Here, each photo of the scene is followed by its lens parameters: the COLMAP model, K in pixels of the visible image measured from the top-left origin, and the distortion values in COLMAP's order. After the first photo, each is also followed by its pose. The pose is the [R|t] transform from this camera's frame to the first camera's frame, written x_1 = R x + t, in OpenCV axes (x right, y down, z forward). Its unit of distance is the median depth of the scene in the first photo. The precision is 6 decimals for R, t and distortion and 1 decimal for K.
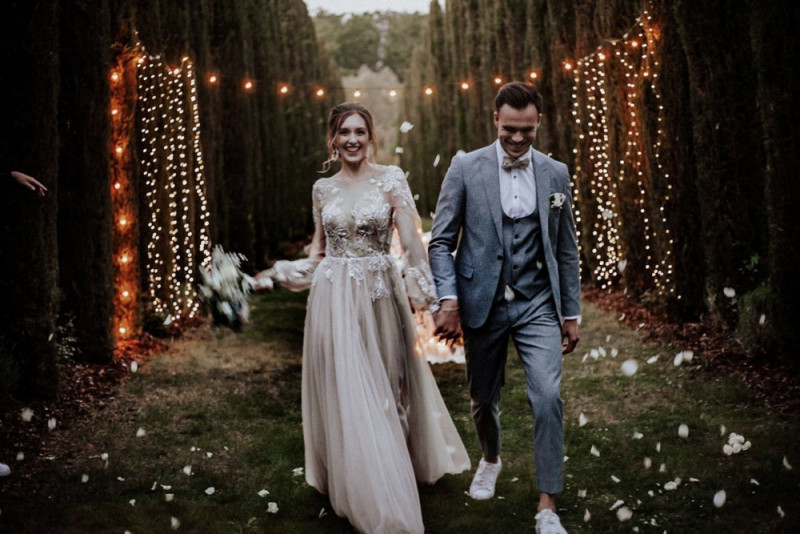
lens RADIAL K [[1158.0, 0, 400.0], [0, 1158.0, 267.0], [0, 0, 1]] dist [-0.099324, -0.039187]
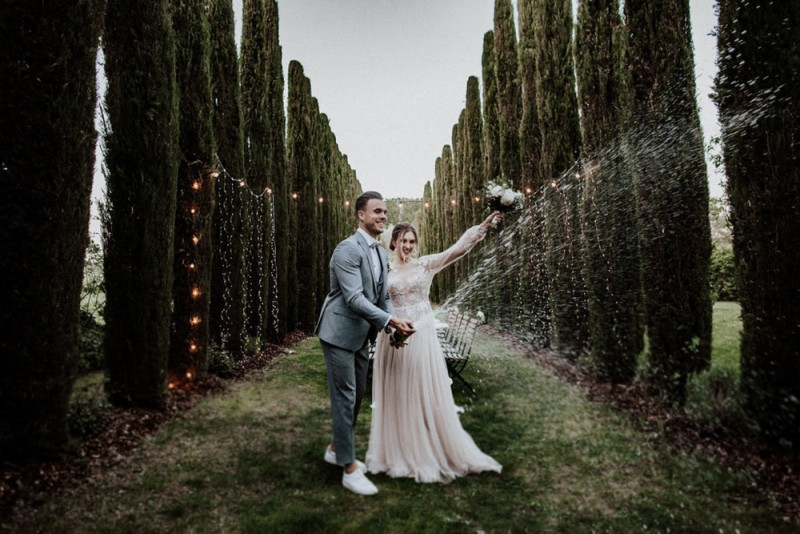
lens RADIAL K [[557.0, 0, 398.6], [0, 557.0, 263.8], [0, 0, 1]] dist [-0.052103, 0.046857]
pose [[0.999314, 0.033432, -0.015925, 0.004161], [-0.034905, 0.994008, -0.103584, -0.012600], [0.012366, 0.104068, 0.994493, 0.316615]]
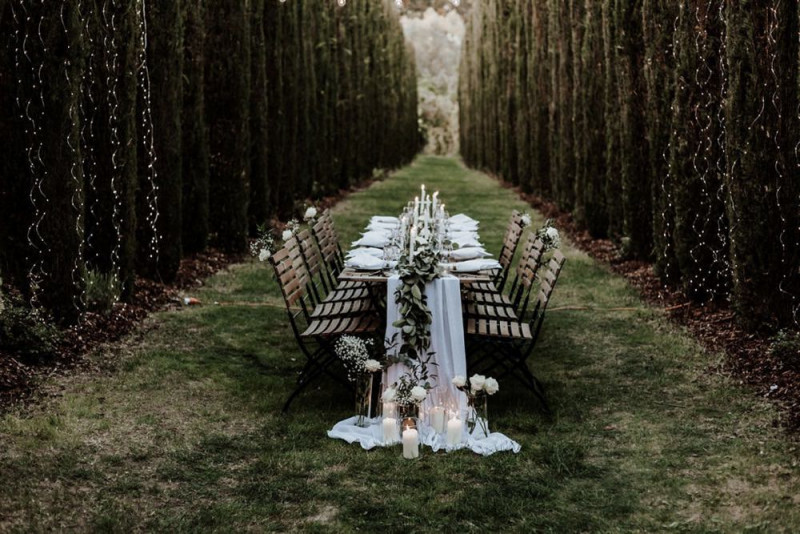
lens RADIAL K [[1146.4, 0, 400.0], [0, 1146.4, 267.0], [0, 0, 1]] dist [0.014081, 0.007427]
pose [[0.997613, 0.048135, -0.049501, 0.029332], [-0.045707, 0.997749, 0.049065, -0.035493], [0.051751, -0.046685, 0.997568, 0.334740]]
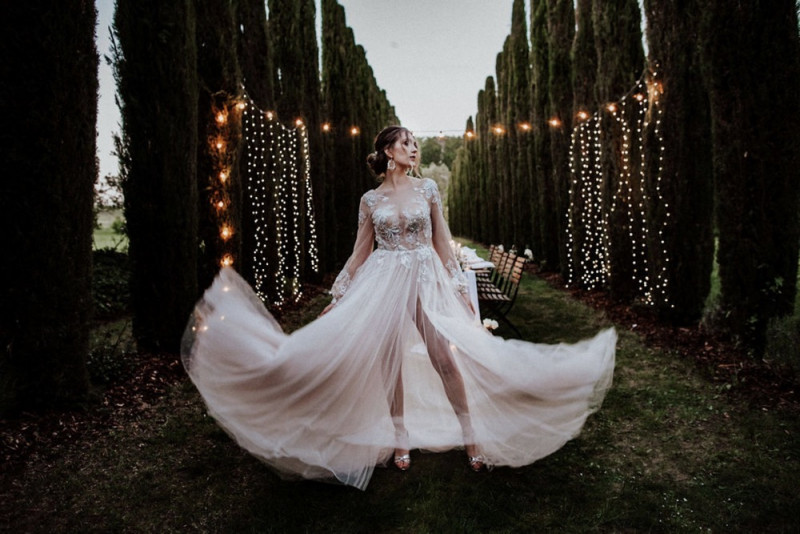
lens RADIAL K [[554.0, 0, 399.2], [0, 554.0, 264.1], [0, 0, 1]] dist [-0.051015, 0.044518]
pose [[0.995788, 0.028258, -0.087218, 0.004814], [-0.027724, 0.999589, 0.007335, -0.012635], [0.087389, -0.004886, 0.996162, 0.359351]]
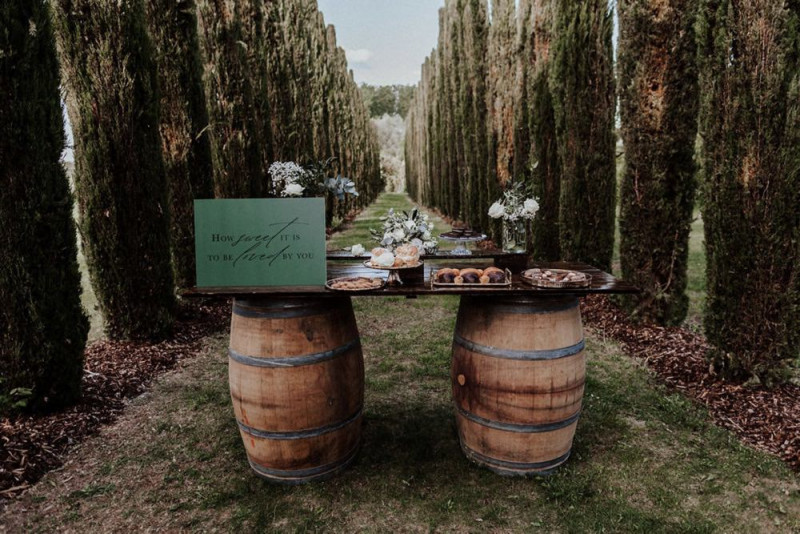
lens RADIAL K [[534.9, 0, 396.8], [0, 534.9, 263.7], [0, 0, 1]] dist [0.008012, -0.001824]
pose [[0.999740, 0.021383, -0.007888, -0.022635], [-0.020594, 0.995789, 0.089336, -0.154273], [0.009765, -0.089151, 0.995970, 1.971213]]
